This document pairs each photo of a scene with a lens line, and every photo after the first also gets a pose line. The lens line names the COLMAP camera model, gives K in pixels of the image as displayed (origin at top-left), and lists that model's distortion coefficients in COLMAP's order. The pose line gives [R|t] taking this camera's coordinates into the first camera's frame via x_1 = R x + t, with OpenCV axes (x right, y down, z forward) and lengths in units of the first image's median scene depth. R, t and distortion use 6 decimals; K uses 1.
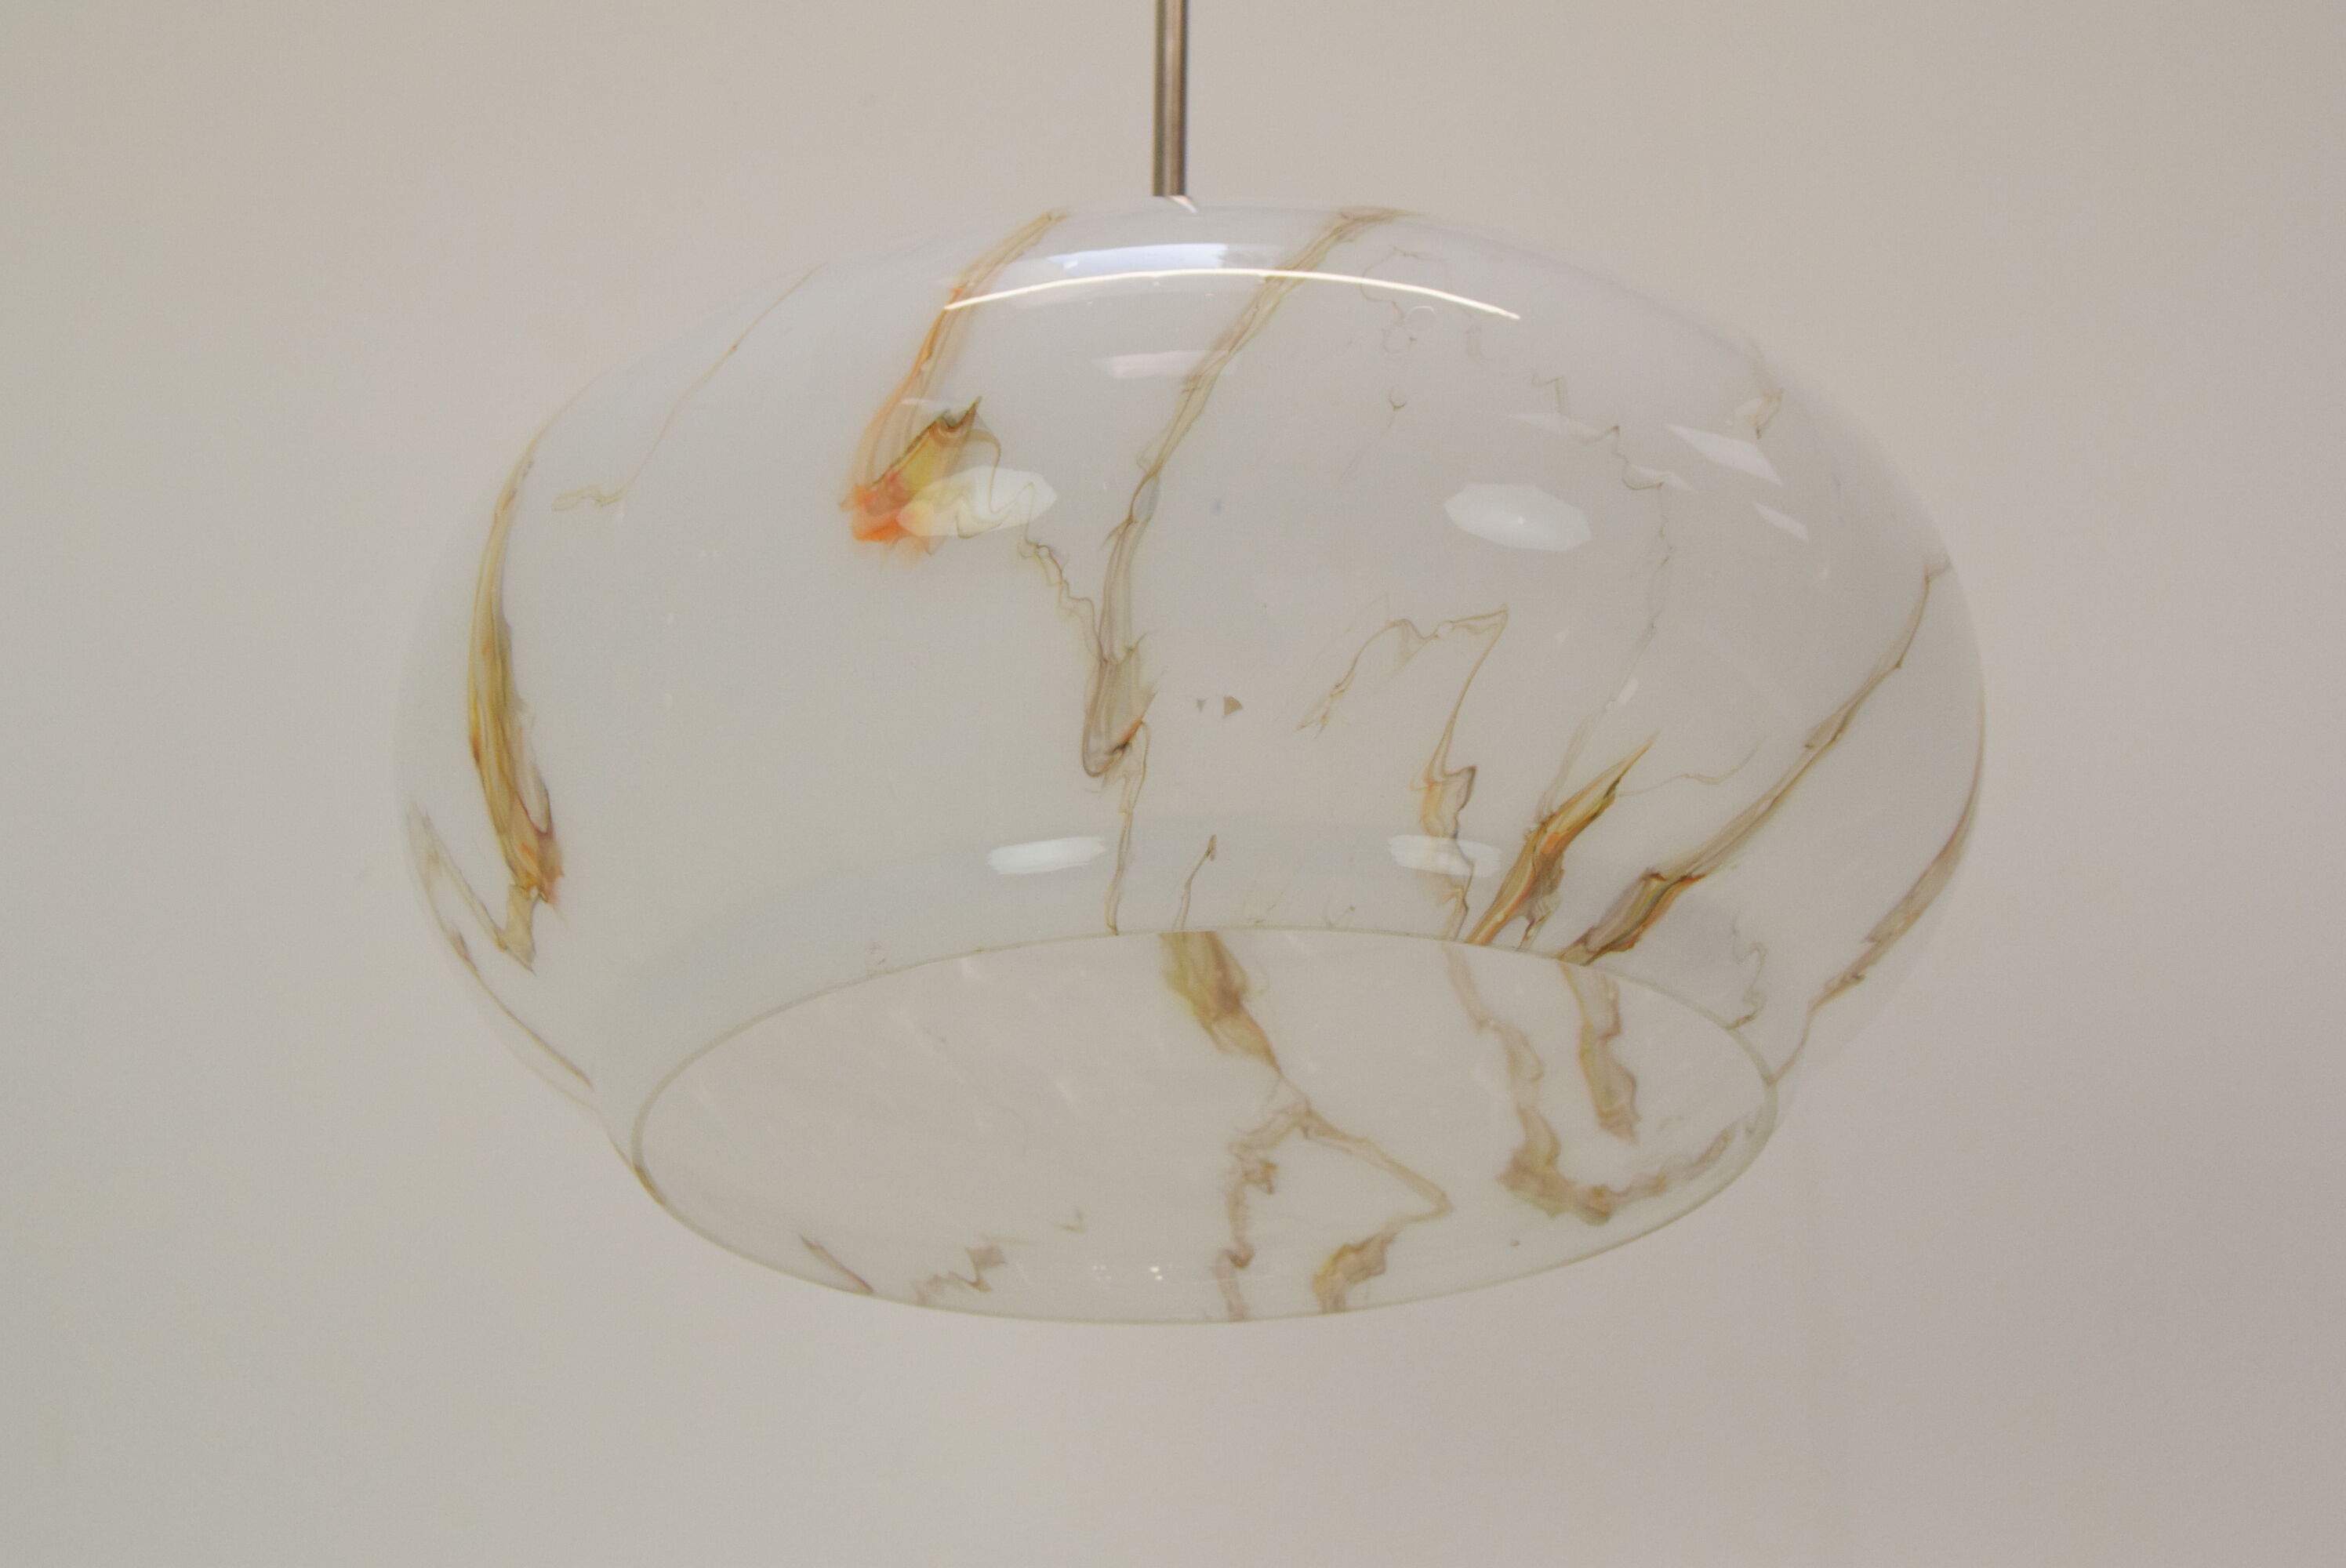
lens RADIAL K [[3420.4, 0, 1173.0], [0, 3420.4, 784.0], [0, 0, 1]] dist [-0.039785, -0.051897]
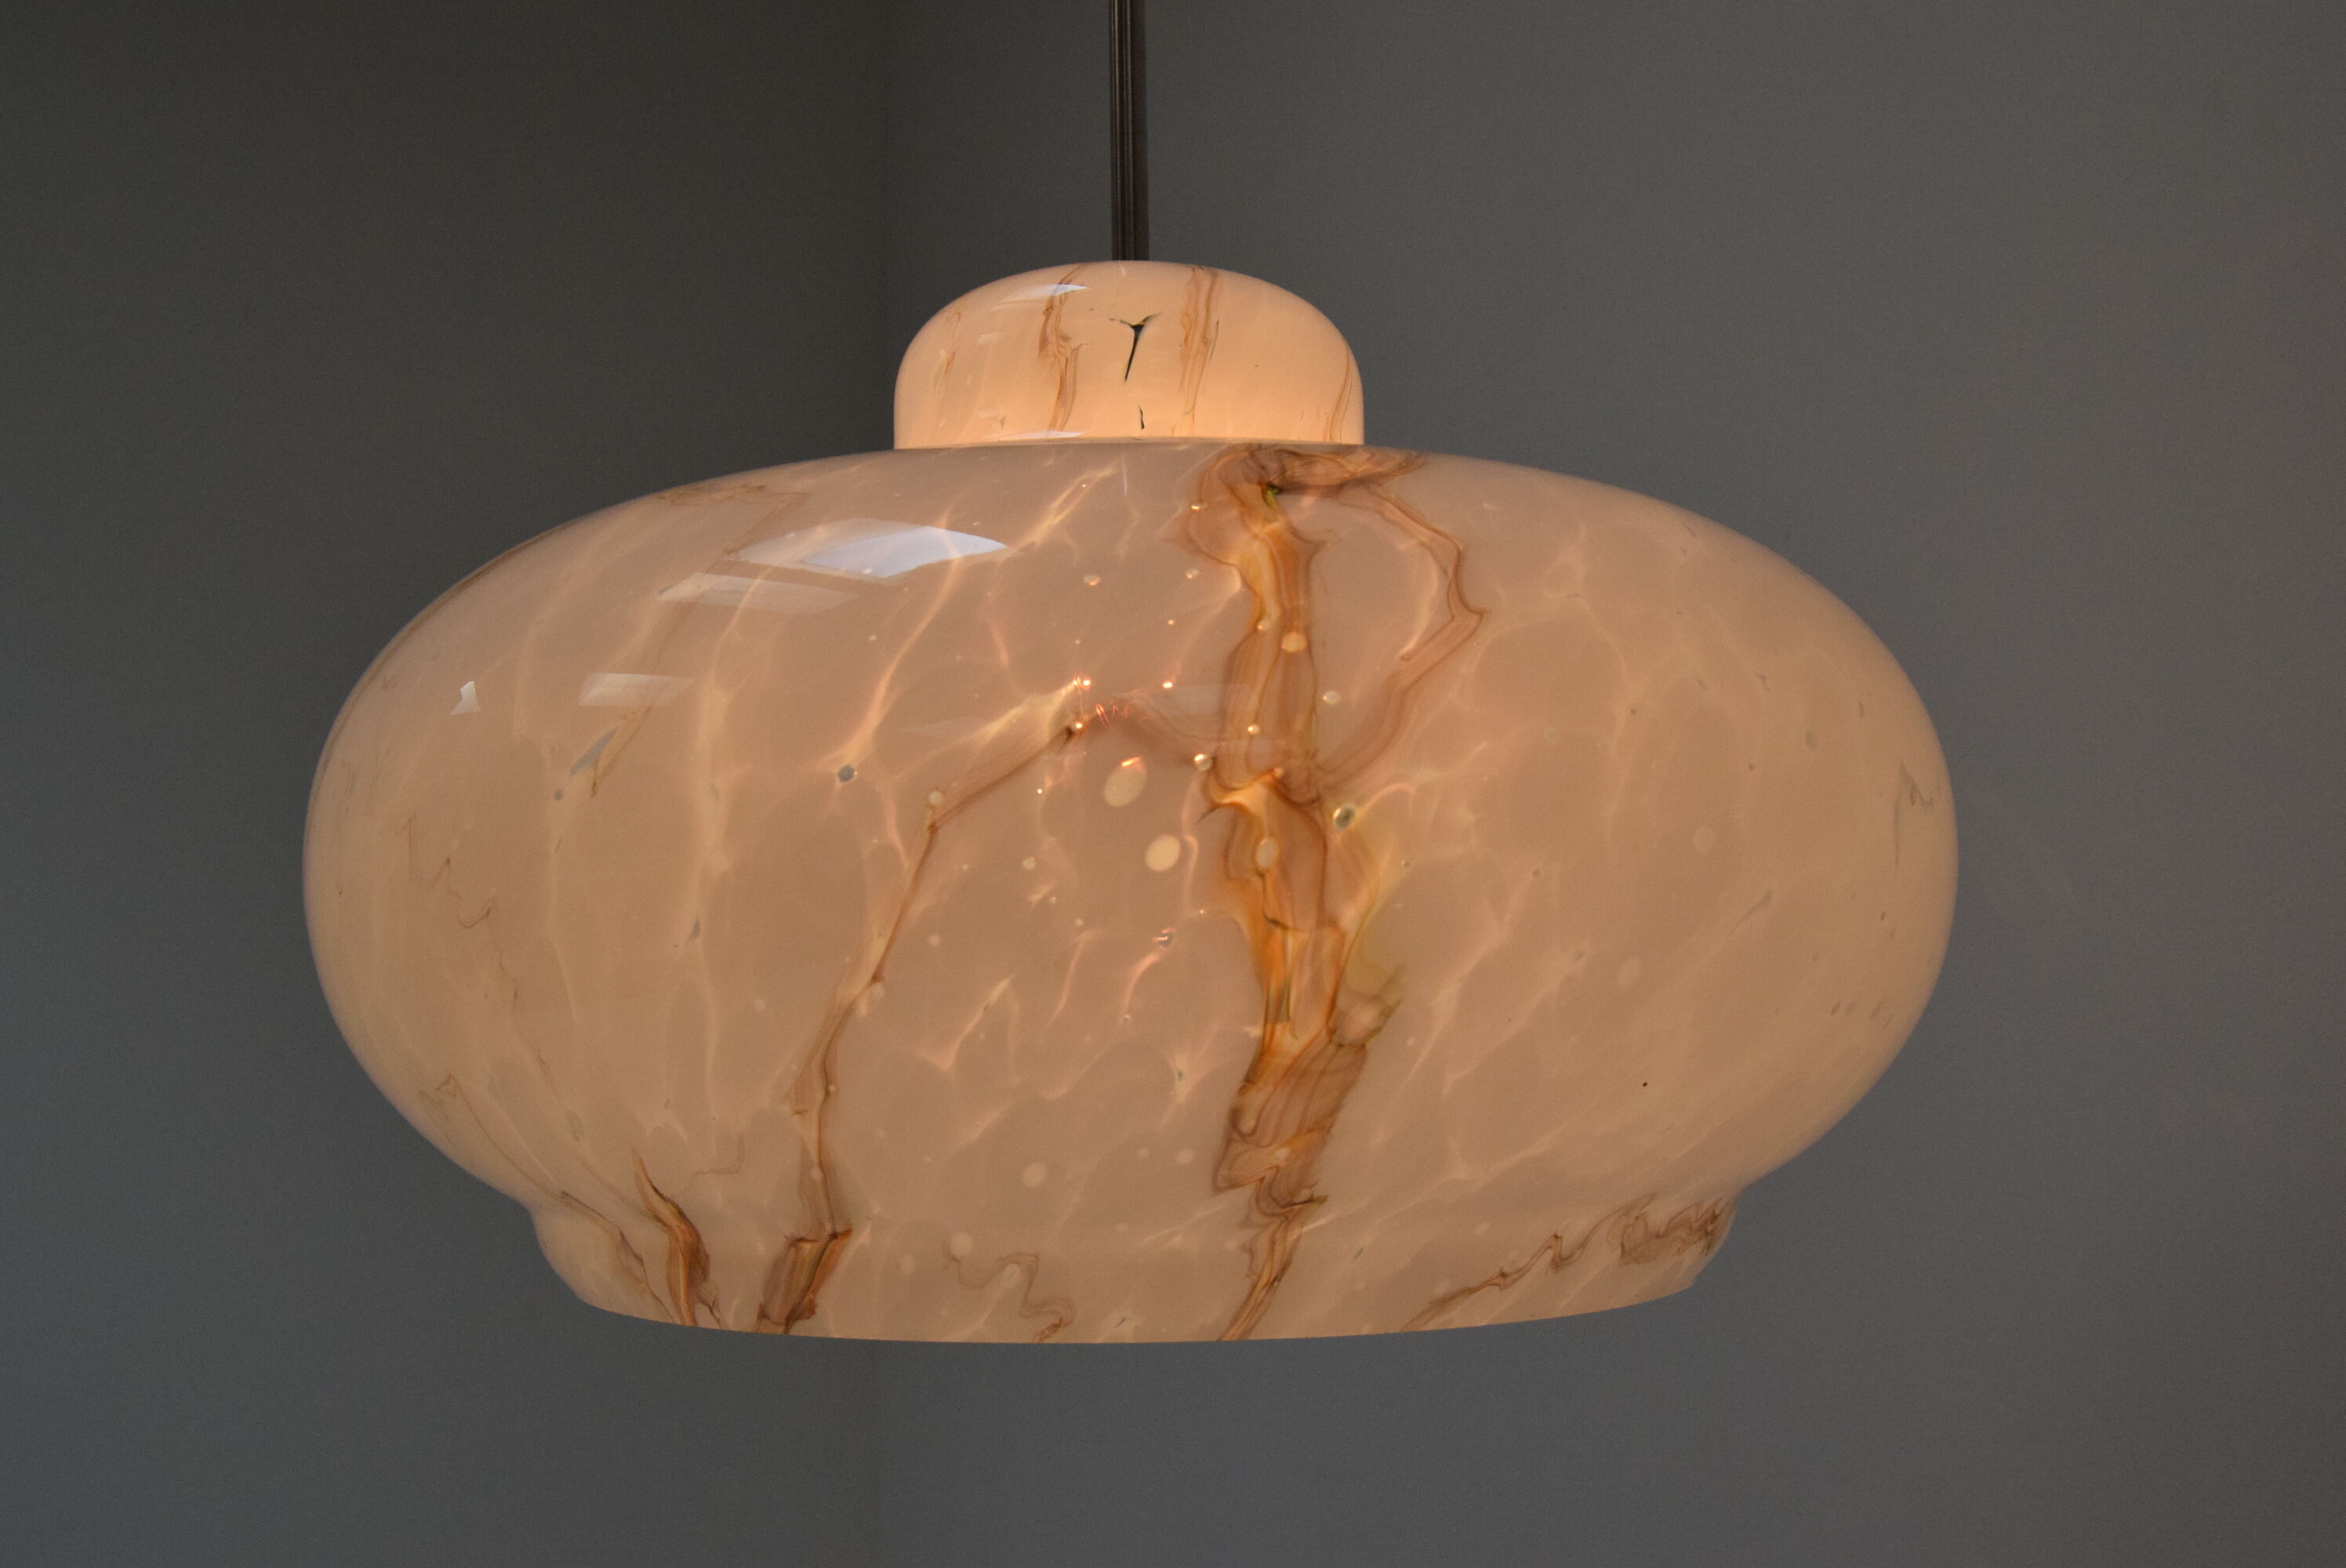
lens RADIAL K [[2393.6, 0, 1173.0], [0, 2393.6, 784.0], [0, 0, 1]] dist [-0.059021, 0.005742]
pose [[0.410502, -0.074386, -0.908821, 0.775841], [0.397873, 0.911399, 0.105117, -0.111446], [0.820479, -0.404746, 0.403727, 0.900257]]
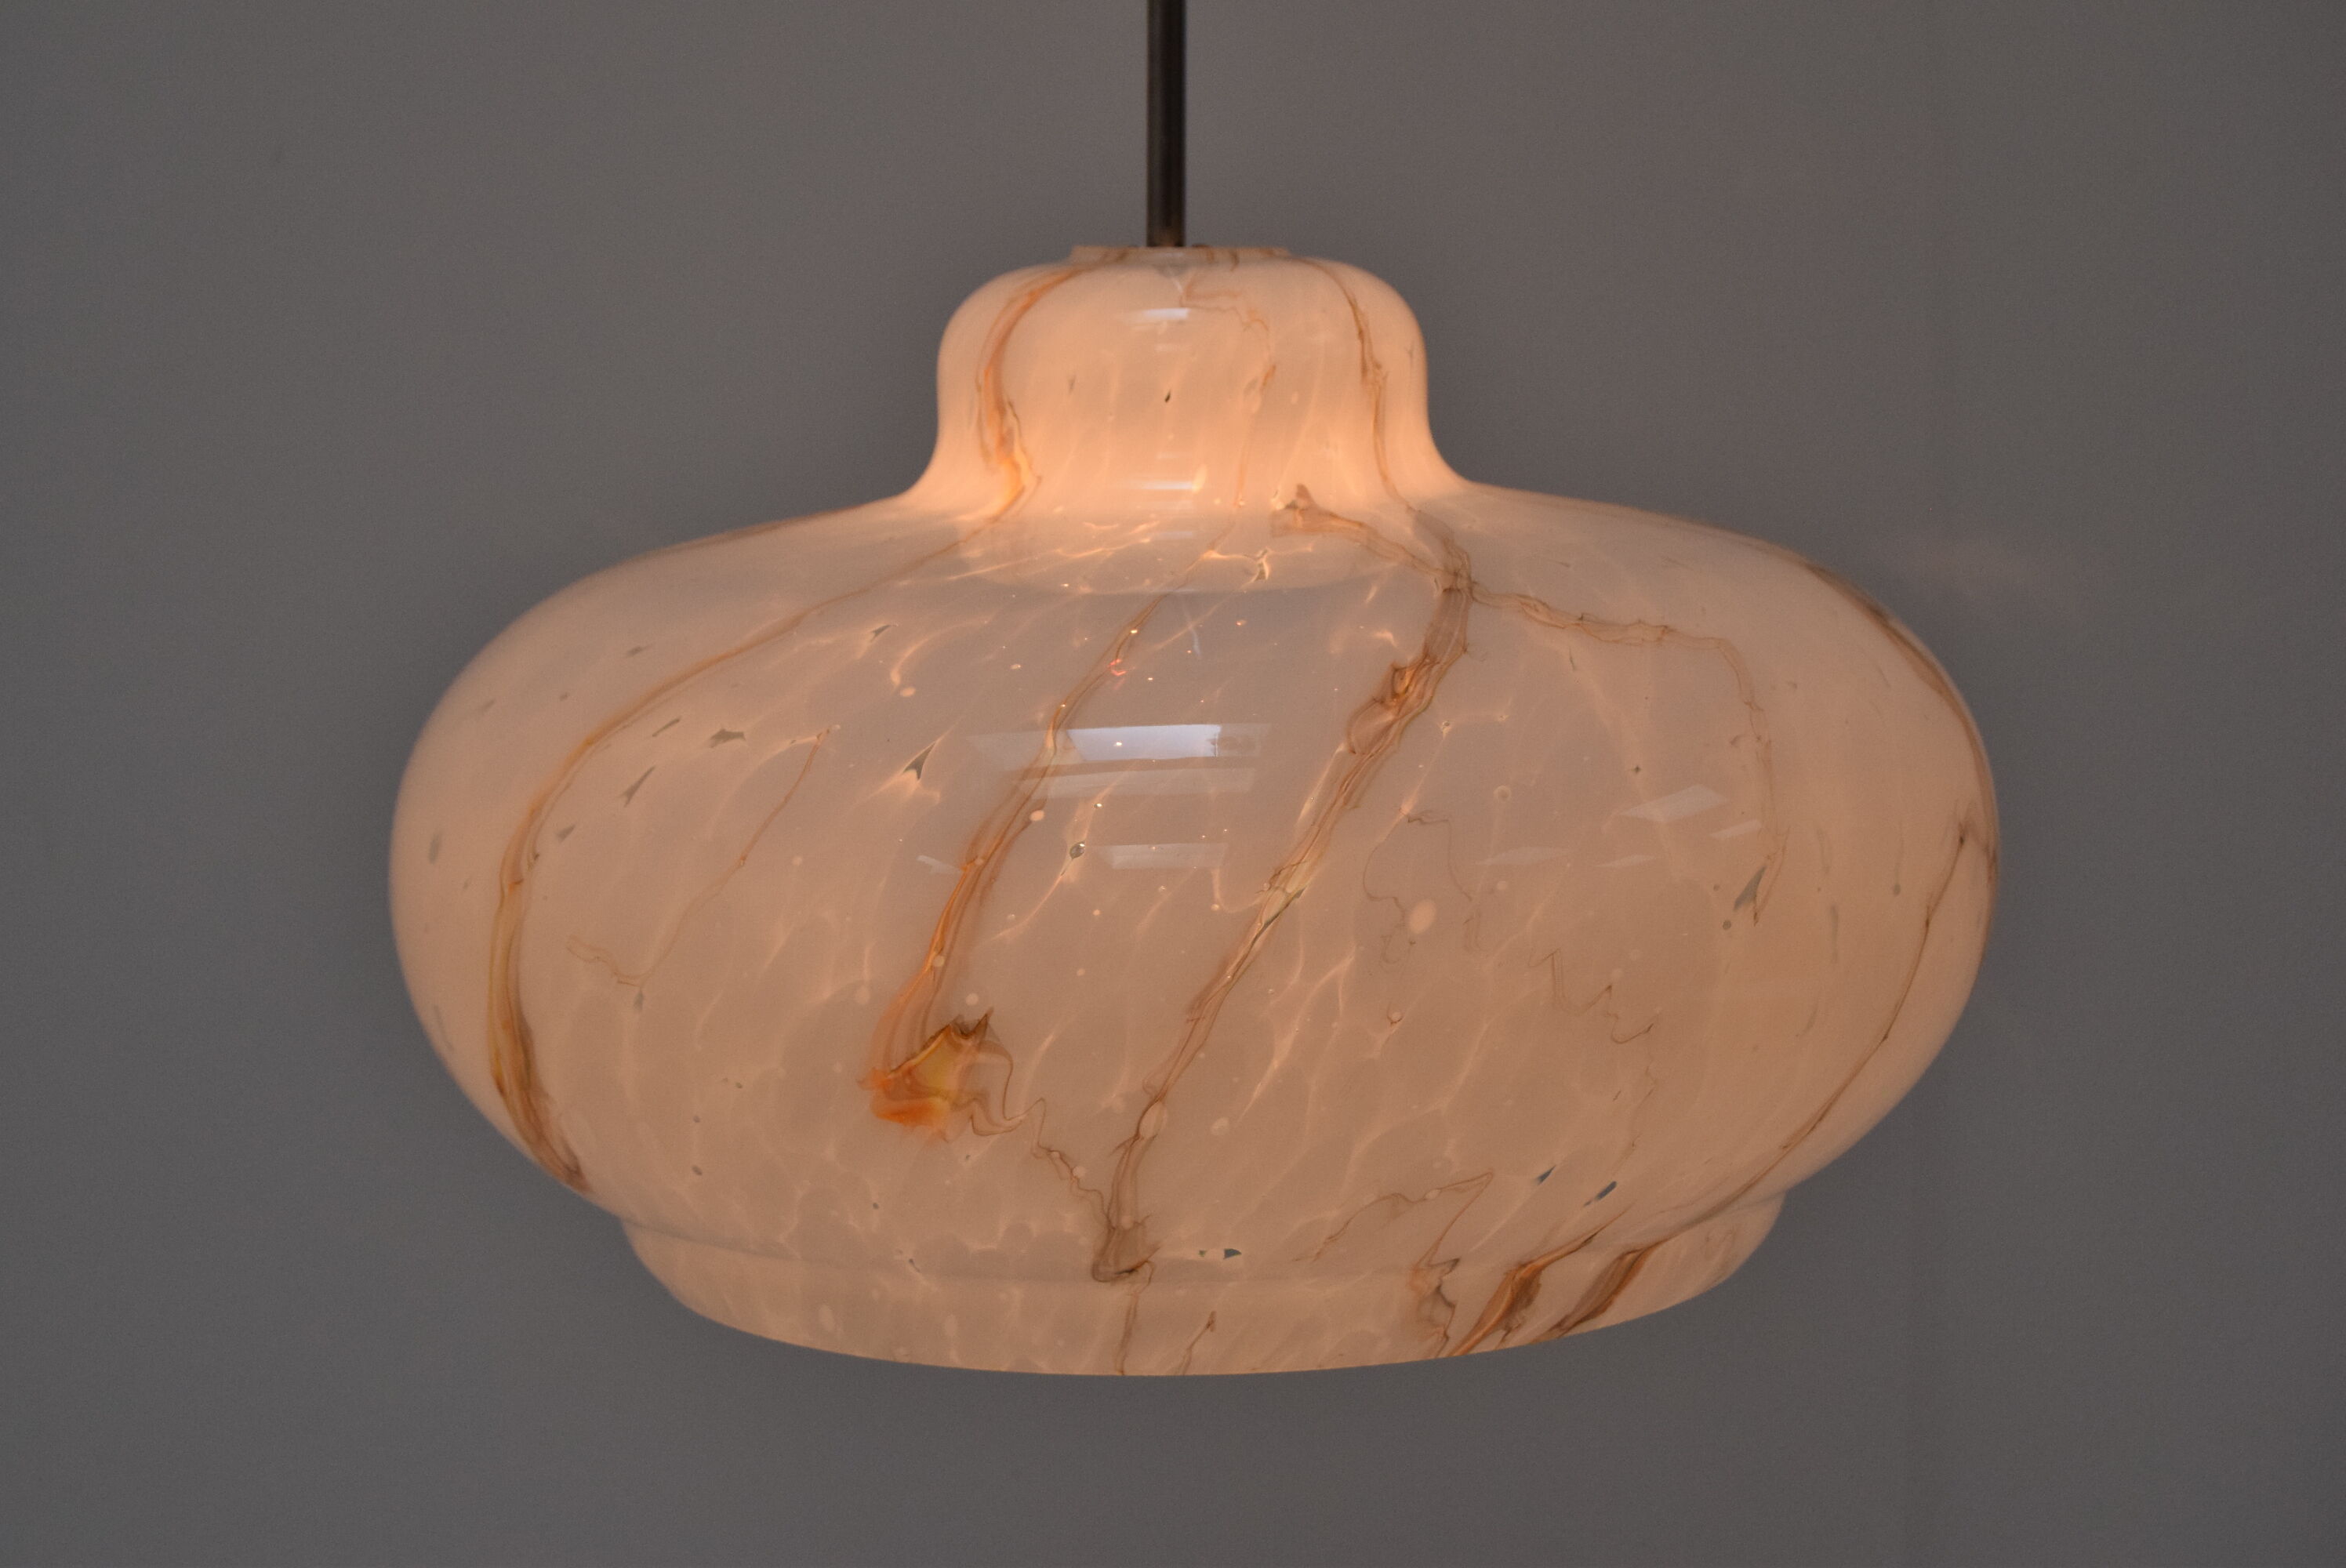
lens RADIAL K [[4872.4, 0, 1173.0], [0, 4872.4, 784.0], [0, 0, 1]] dist [0.018149, 0.038958]
pose [[0.999989, 0.003030, 0.003676, -0.006962], [-0.004541, 0.839559, 0.543249, -0.940995], [-0.001441, -0.543260, 0.839564, -0.195829]]
